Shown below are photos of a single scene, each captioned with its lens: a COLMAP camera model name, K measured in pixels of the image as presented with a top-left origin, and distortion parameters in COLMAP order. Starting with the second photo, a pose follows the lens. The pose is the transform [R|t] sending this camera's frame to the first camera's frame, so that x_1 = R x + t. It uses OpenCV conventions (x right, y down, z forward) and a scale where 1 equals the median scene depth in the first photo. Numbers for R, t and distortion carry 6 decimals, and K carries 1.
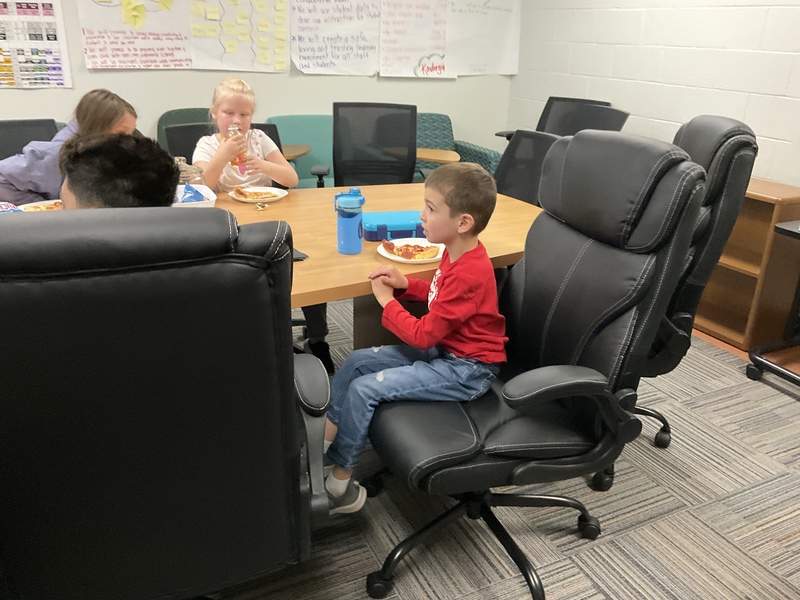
lens RADIAL K [[673.7, 0, 400.0], [0, 673.7, 300.0], [0, 0, 1]] dist [-0.007789, 0.002235]
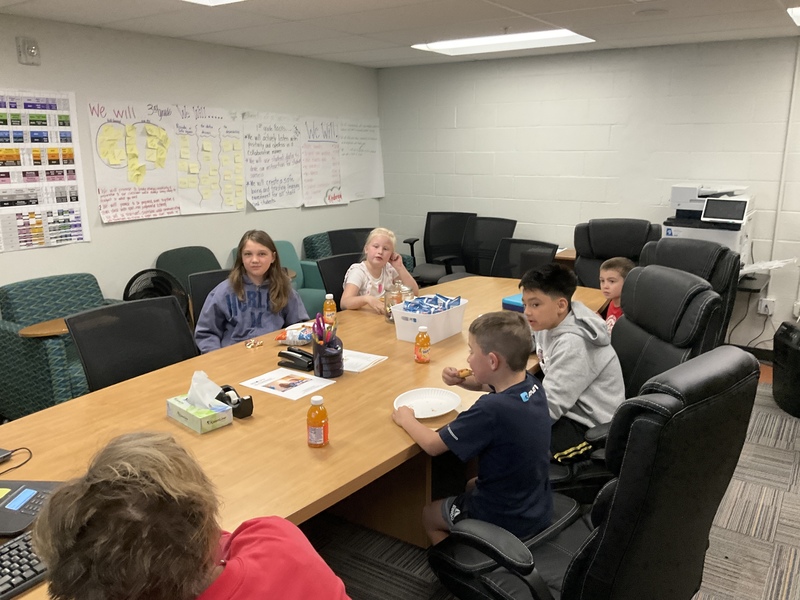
lens RADIAL K [[673.7, 0, 400.0], [0, 673.7, 300.0], [0, 0, 1]] dist [-0.007789, 0.002235]
pose [[0.855259, -0.148912, 0.496344, -0.608674], [0.219912, 0.971593, -0.087440, -0.016742], [-0.469223, 0.183936, 0.863711, -0.159829]]
